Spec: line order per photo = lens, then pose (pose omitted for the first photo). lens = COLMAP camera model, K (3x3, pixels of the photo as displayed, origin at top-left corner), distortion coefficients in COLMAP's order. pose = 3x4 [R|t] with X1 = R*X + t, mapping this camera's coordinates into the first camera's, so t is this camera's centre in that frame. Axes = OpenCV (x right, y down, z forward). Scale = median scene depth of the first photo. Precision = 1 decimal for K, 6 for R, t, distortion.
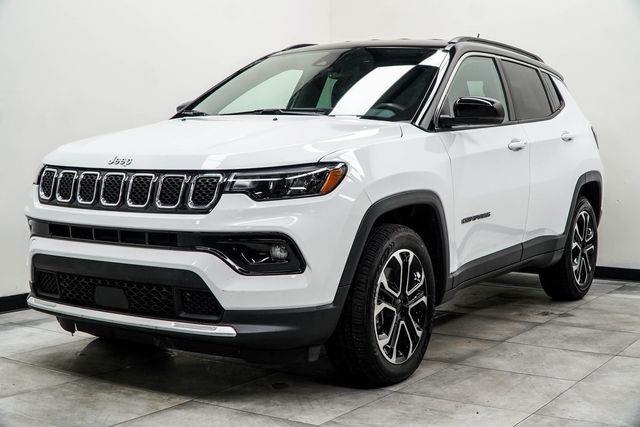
lens RADIAL K [[857.5, 0, 314.8], [0, 857.5, 217.9], [0, 0, 1]] dist [-0.031263, 0.000000]
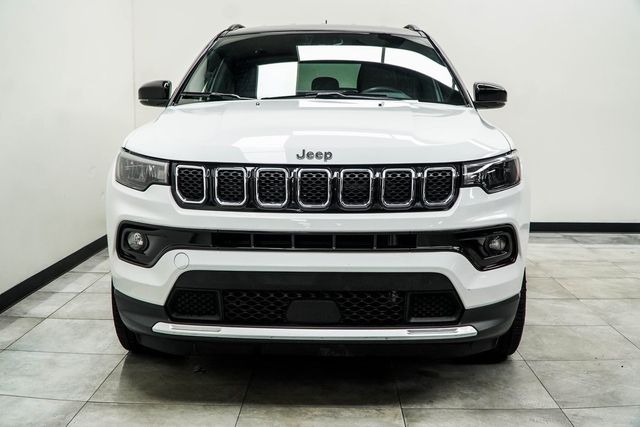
lens RADIAL K [[720.1, 0, 336.1], [0, 720.1, 196.3], [0, 0, 1]] dist [-0.143006, 0.000000]
pose [[0.865510, -0.048680, 0.498521, -0.554041], [0.045878, 0.998787, 0.017879, -0.035173], [-0.498787, 0.007397, 0.866693, 0.341016]]
